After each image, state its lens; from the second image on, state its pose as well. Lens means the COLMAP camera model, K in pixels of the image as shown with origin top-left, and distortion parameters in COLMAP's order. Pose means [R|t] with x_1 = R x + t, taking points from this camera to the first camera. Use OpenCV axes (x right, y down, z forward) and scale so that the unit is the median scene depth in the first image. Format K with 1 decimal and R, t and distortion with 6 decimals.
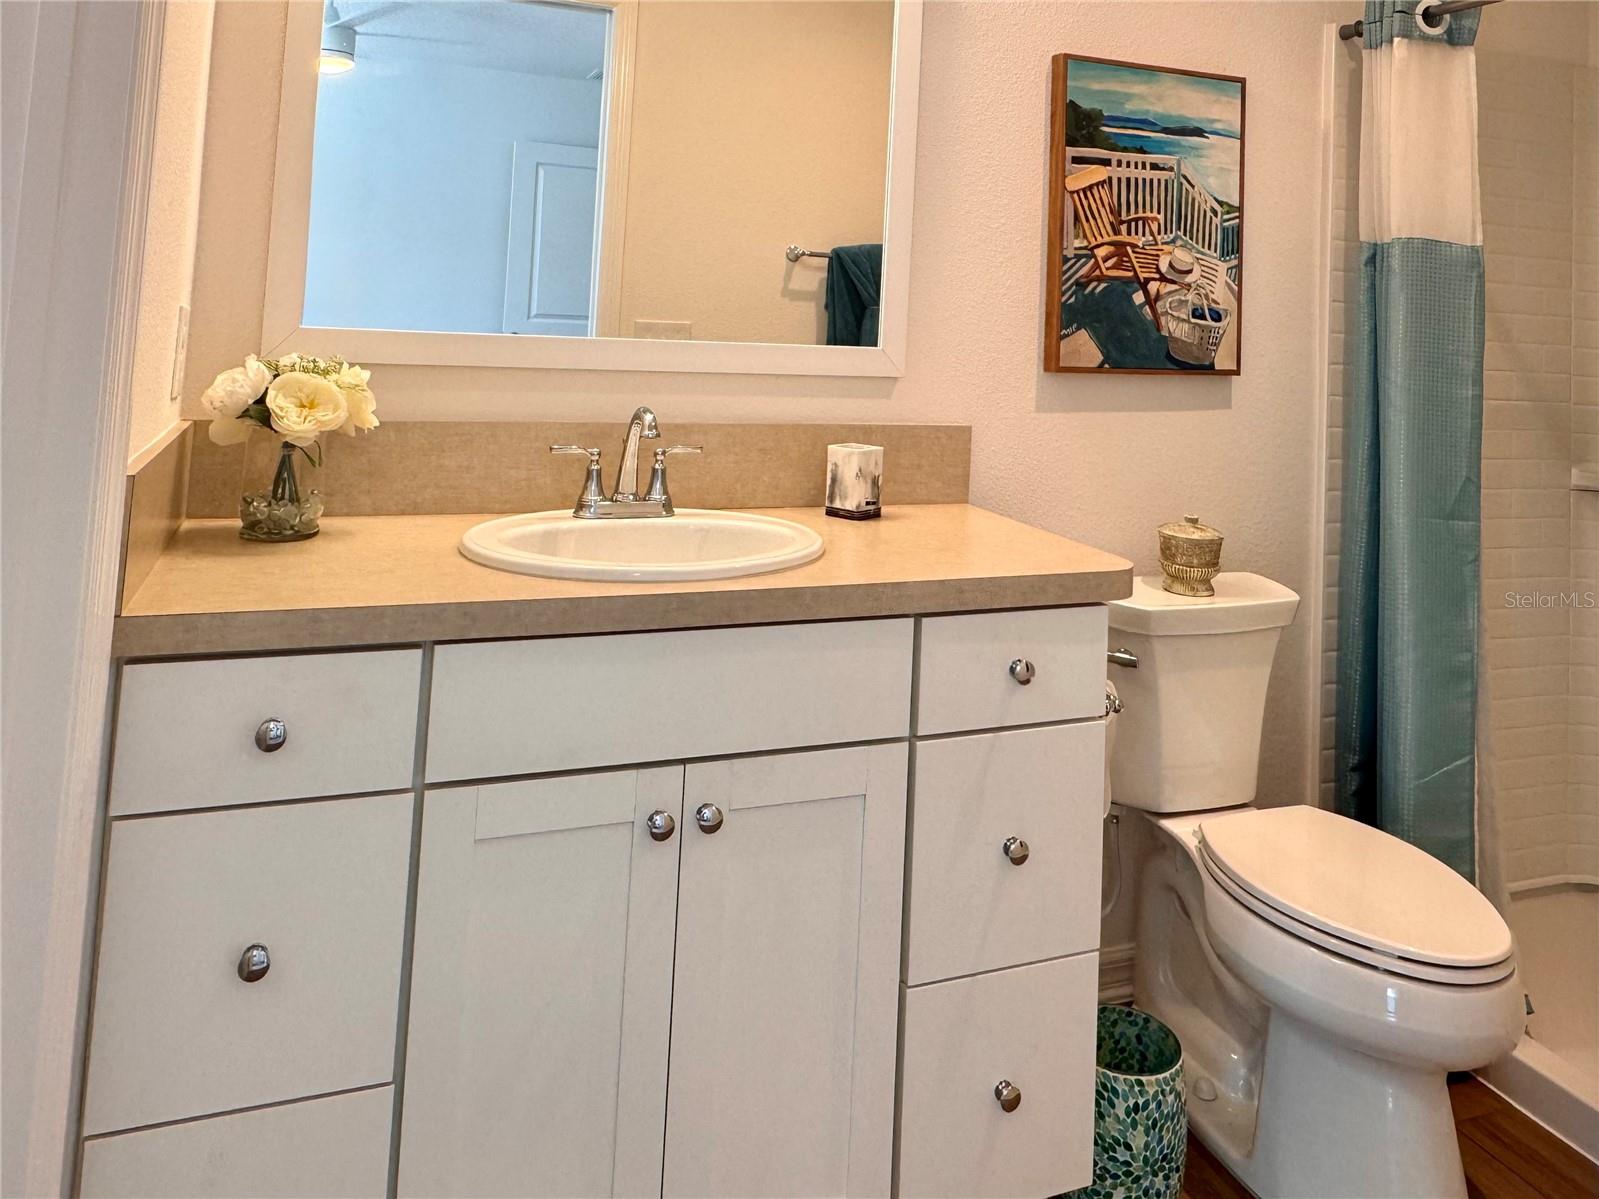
lens RADIAL K [[1127.9, 0, 833.4], [0, 1127.9, 564.2], [0, 0, 1]] dist [-0.002829, -0.000361]
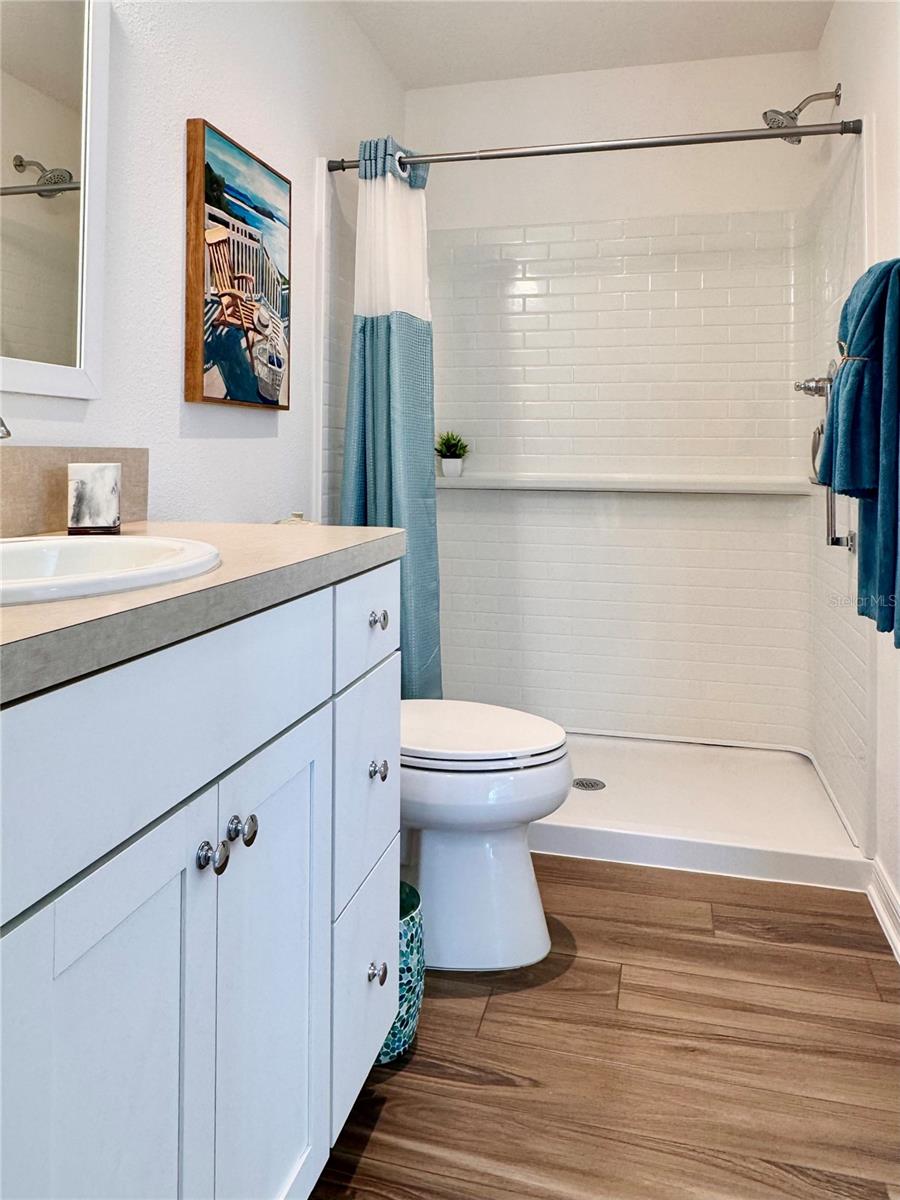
lens RADIAL K [[778.0, 0, 447.2], [0, 778.0, 593.5], [0, 0, 1]] dist [-0.004158, 0.002096]
pose [[0.613409, -0.178940, 0.769227, -0.316353], [0.185039, 0.979446, 0.080284, 0.010429], [-0.767782, 0.093090, 0.633912, 0.308840]]
